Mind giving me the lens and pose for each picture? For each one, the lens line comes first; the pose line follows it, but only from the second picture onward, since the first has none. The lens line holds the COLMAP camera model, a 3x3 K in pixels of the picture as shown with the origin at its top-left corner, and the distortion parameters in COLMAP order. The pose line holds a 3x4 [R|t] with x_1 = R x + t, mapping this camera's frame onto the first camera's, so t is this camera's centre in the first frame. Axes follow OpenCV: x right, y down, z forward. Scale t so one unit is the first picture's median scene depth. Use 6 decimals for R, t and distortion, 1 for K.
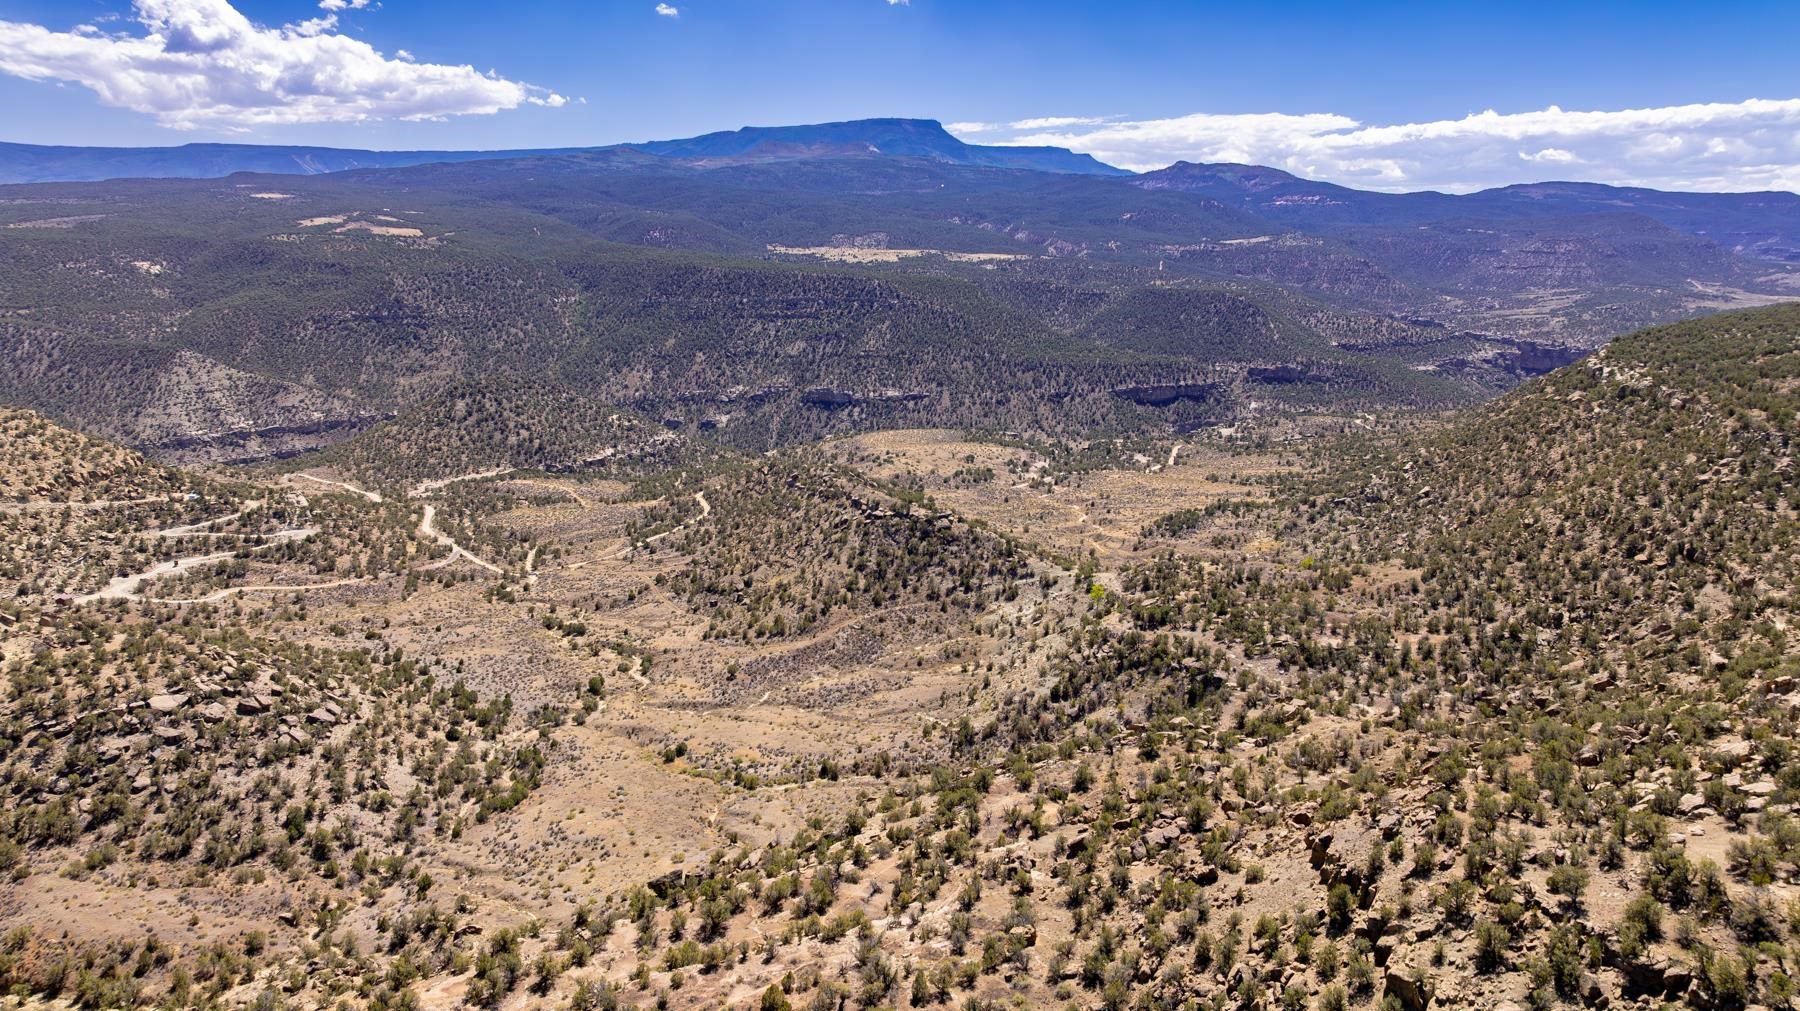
lens RADIAL K [[1264.5, 0, 907.7], [0, 1264.5, 501.7], [0, 0, 1]] dist [-0.032032, 0.032569]
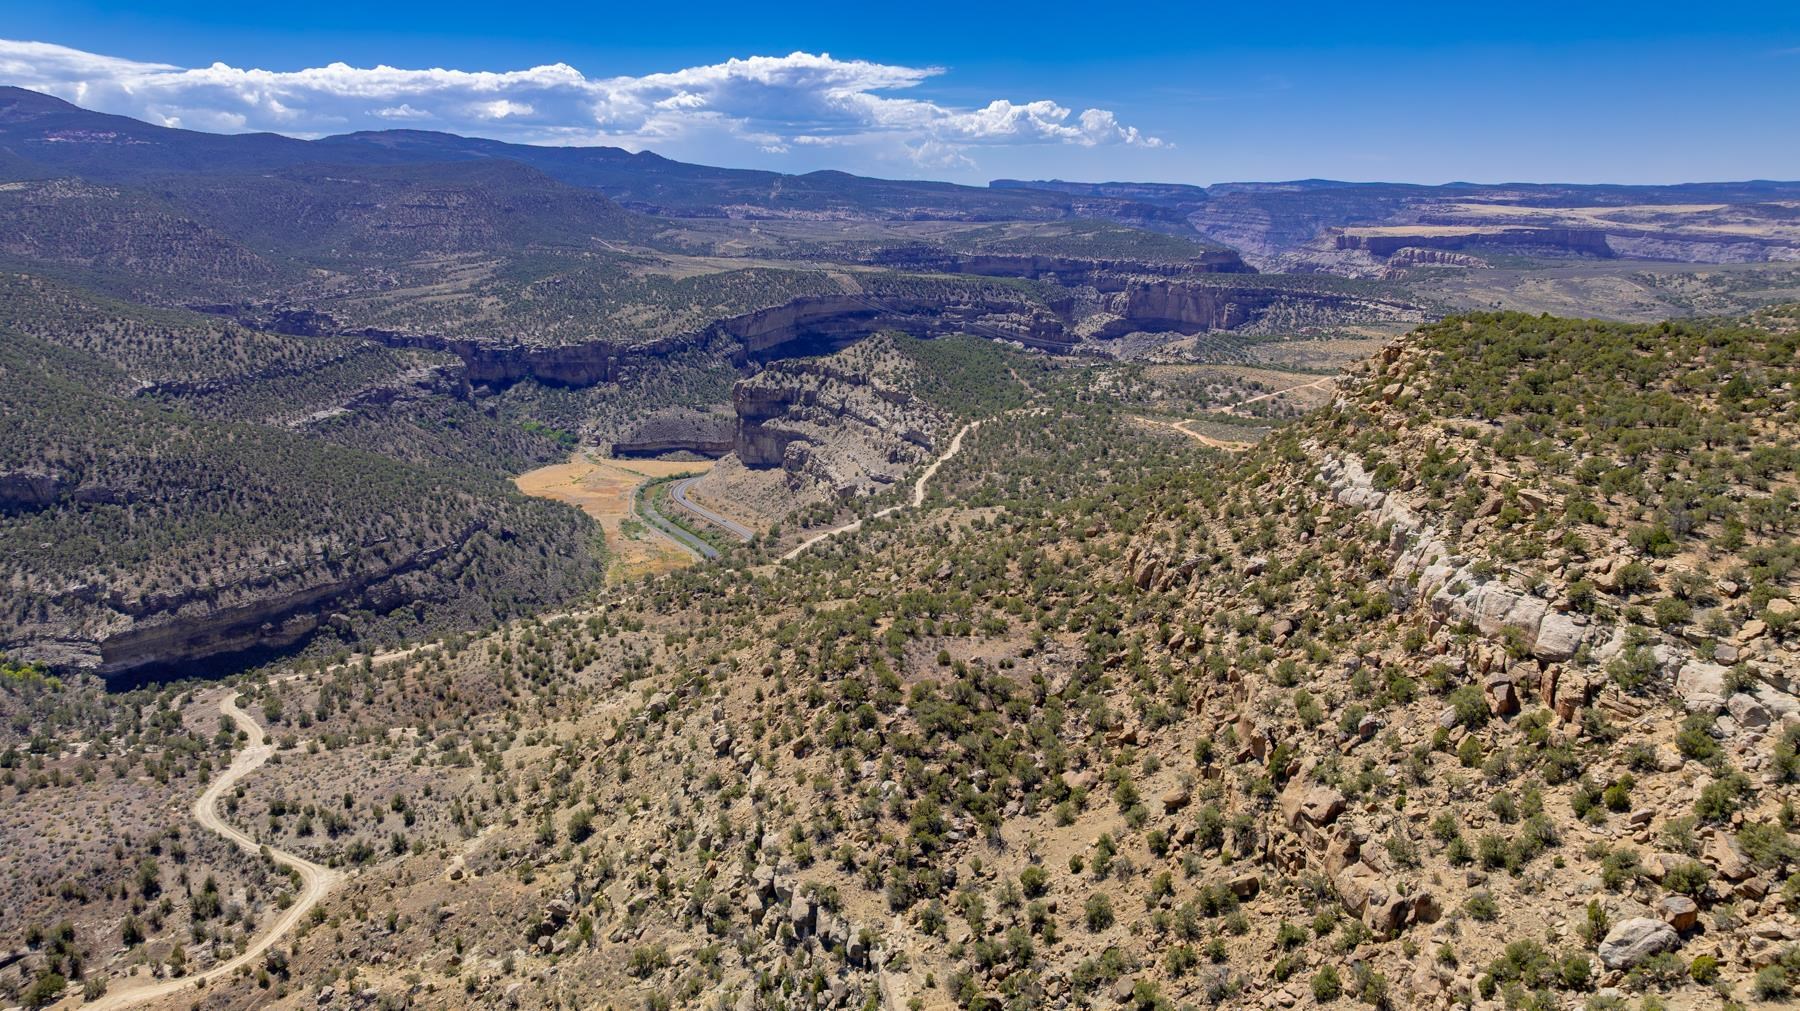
lens RADIAL K [[1264.5, 0, 903.6], [0, 1264.5, 505.2], [0, 0, 1]] dist [-0.032032, 0.032569]
pose [[0.667117, -0.171474, 0.724949, 0.207094], [0.143893, 0.984482, 0.100447, -0.106888], [-0.730924, 0.037305, 0.681439, 0.530571]]
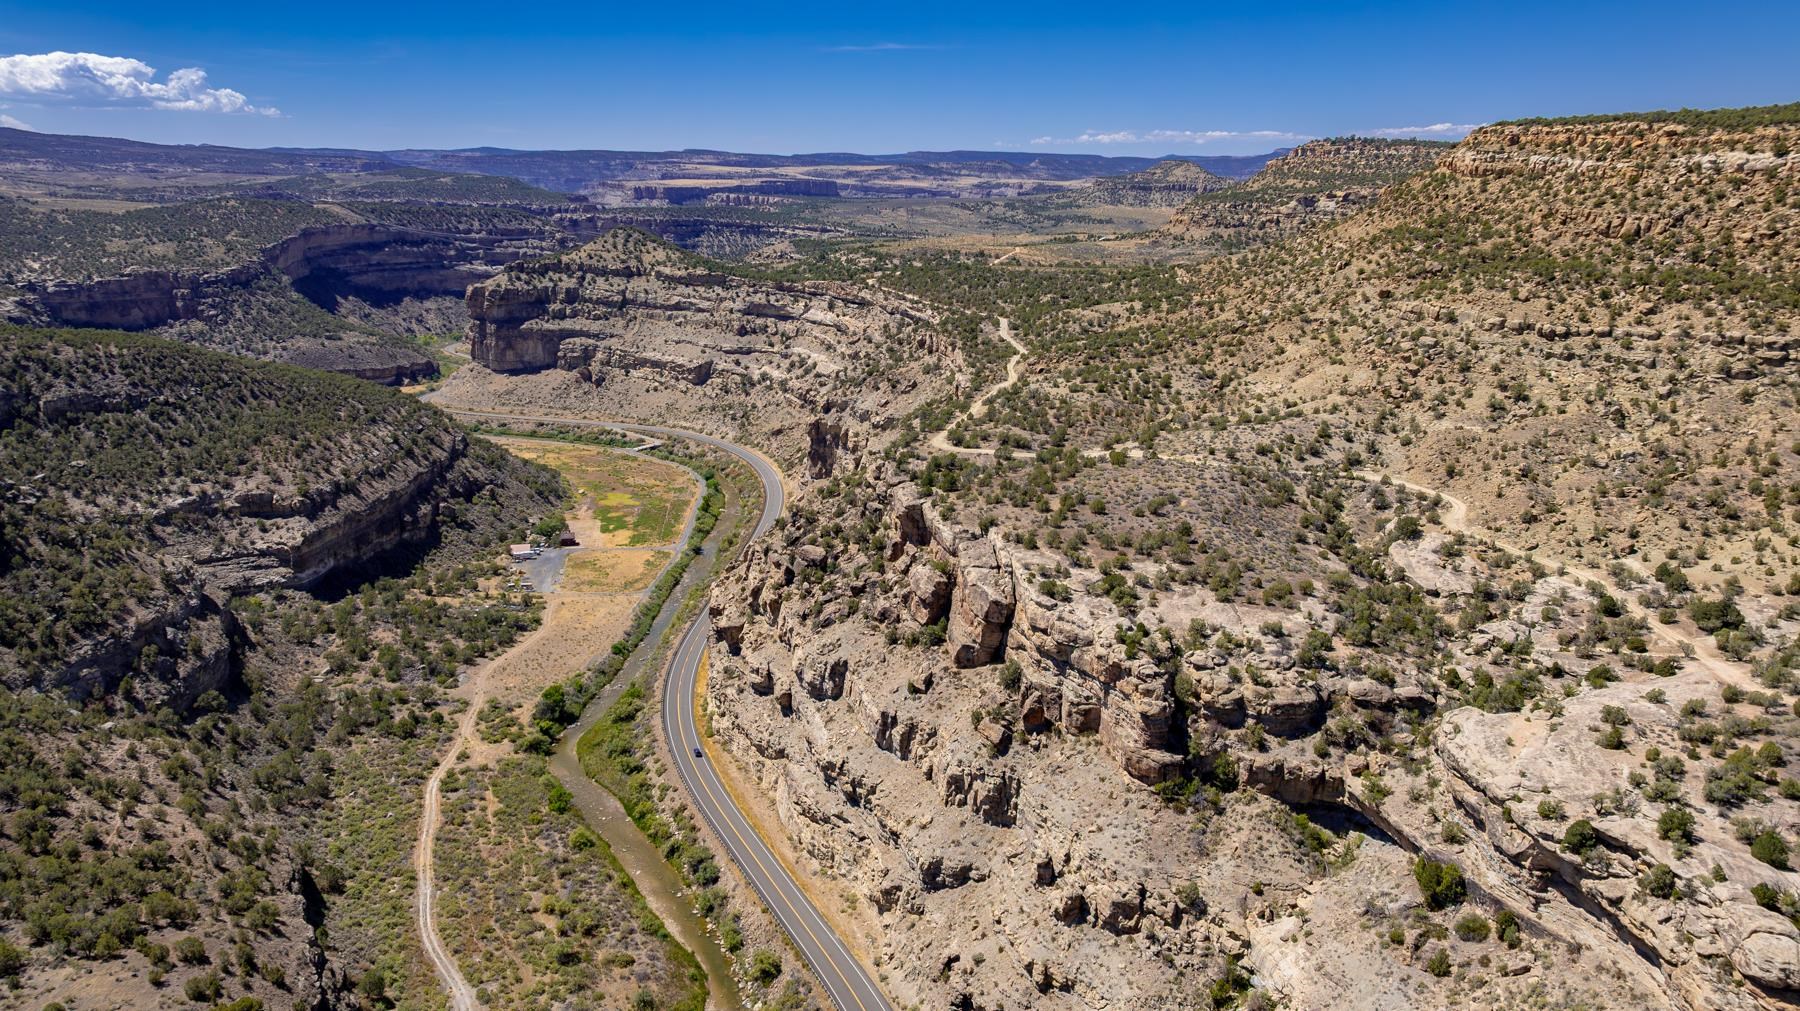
lens RADIAL K [[1264.5, 0, 905.1], [0, 1264.5, 497.0], [0, 0, 1]] dist [-0.032032, 0.032569]
pose [[0.081708, -0.242297, 0.966755, 0.006042], [0.192814, 0.955517, 0.223184, -0.116125], [-0.977828, 0.168168, 0.124791, 0.806211]]
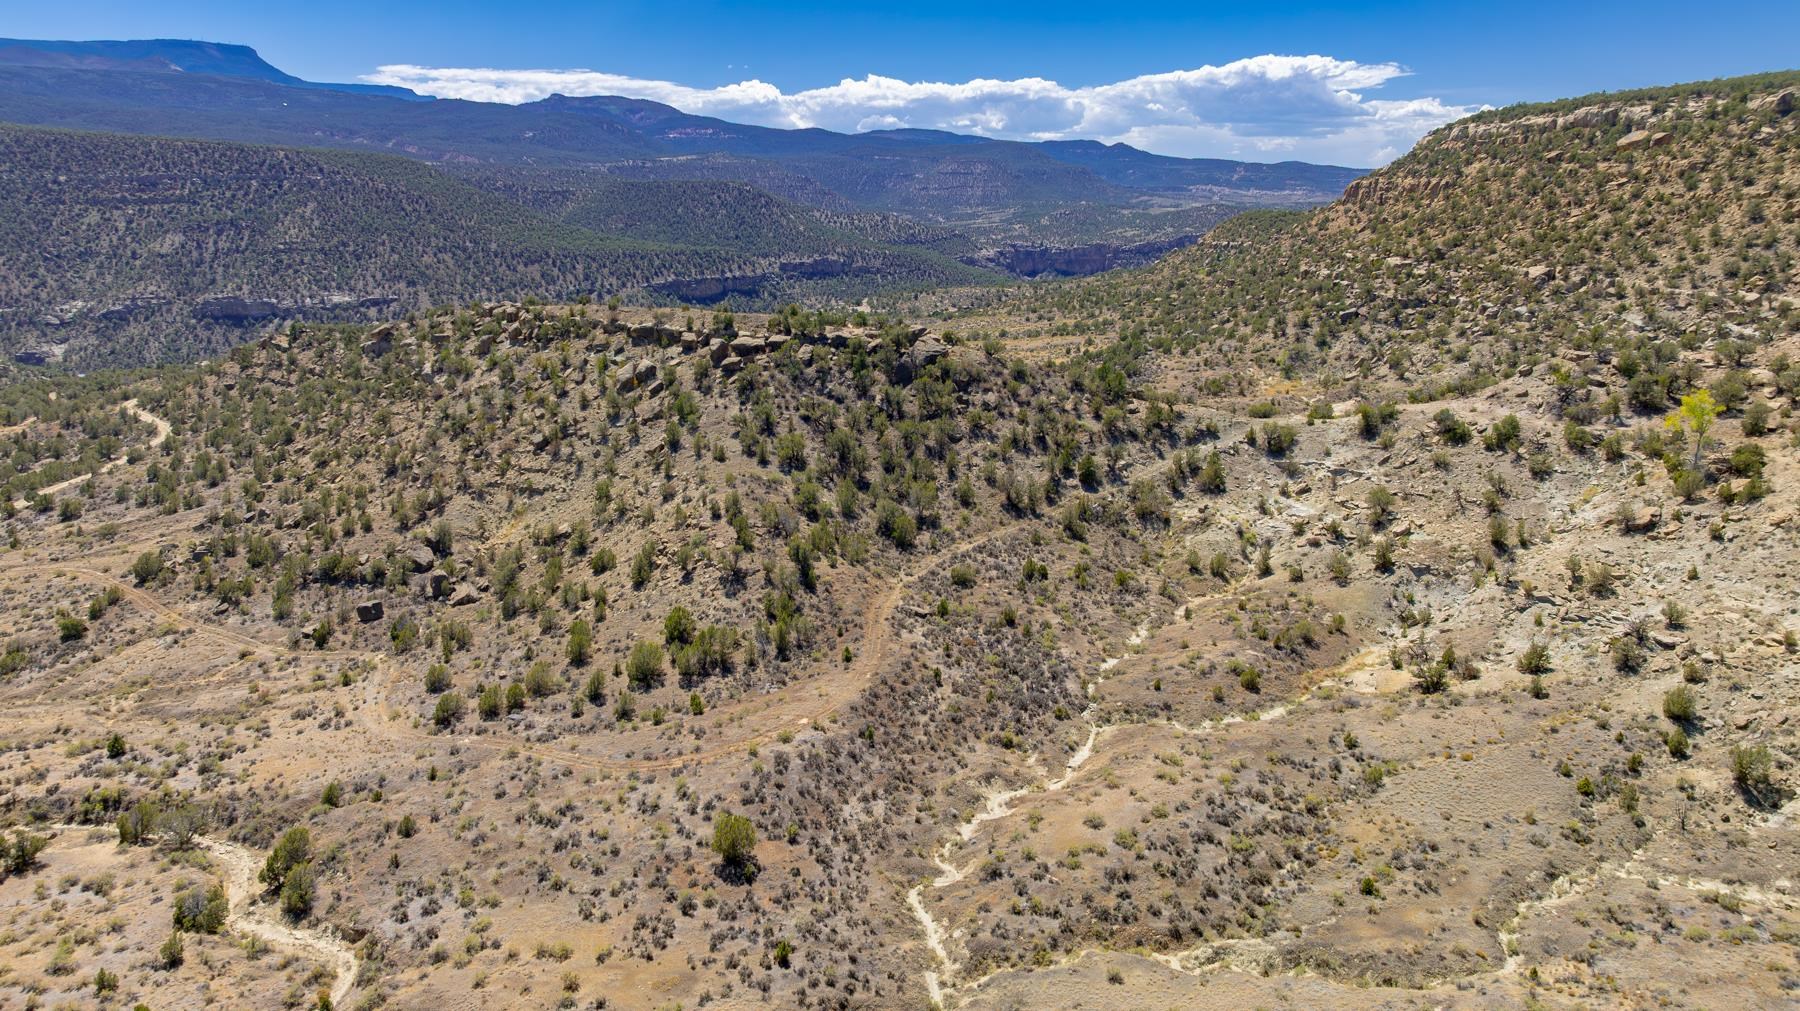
lens RADIAL K [[1264.5, 0, 908.4], [0, 1264.5, 499.4], [0, 0, 1]] dist [-0.032032, 0.032569]
pose [[0.881067, -0.104557, 0.461291, -0.069012], [0.090841, 0.994512, 0.051910, 0.017468], [-0.464186, -0.003832, 0.885729, 0.239808]]
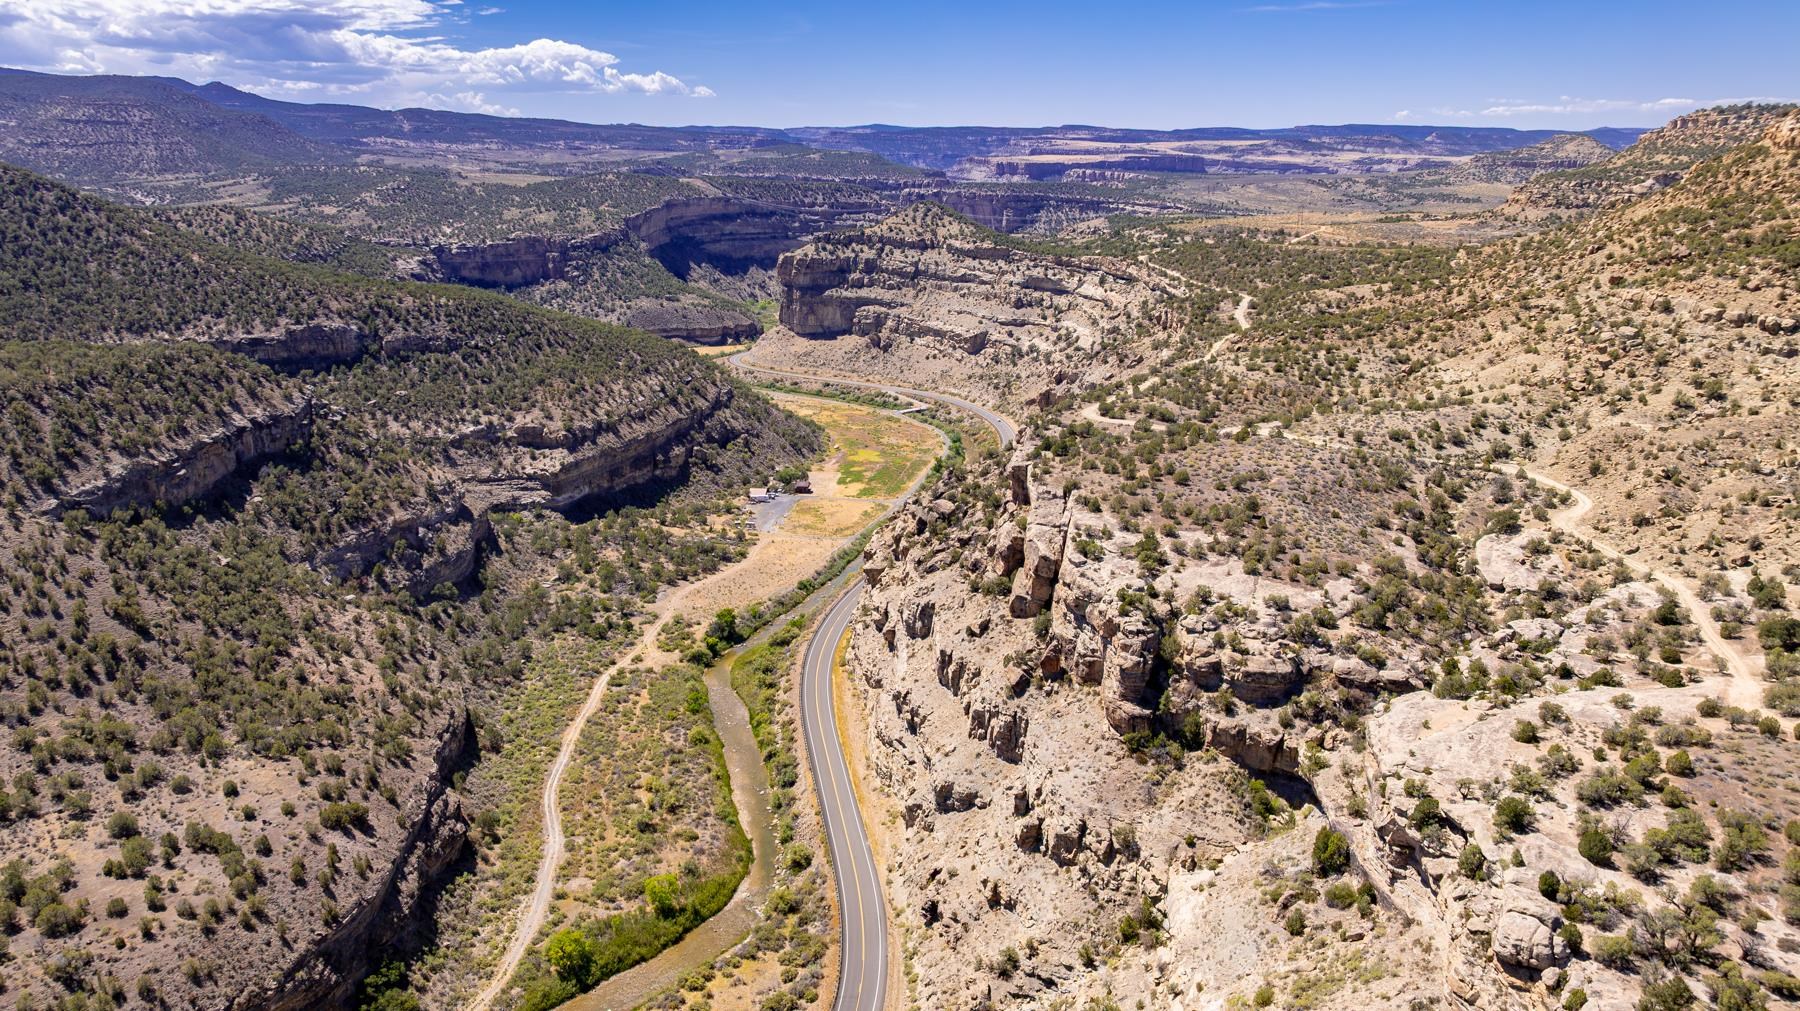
lens RADIAL K [[1264.5, 0, 905.6], [0, 1264.5, 497.9], [0, 0, 1]] dist [-0.032032, 0.032569]
pose [[0.366744, -0.243939, 0.897771, -0.000705], [0.183316, 0.965040, 0.187332, -0.105788], [-0.912082, 0.095873, 0.398640, 0.751667]]
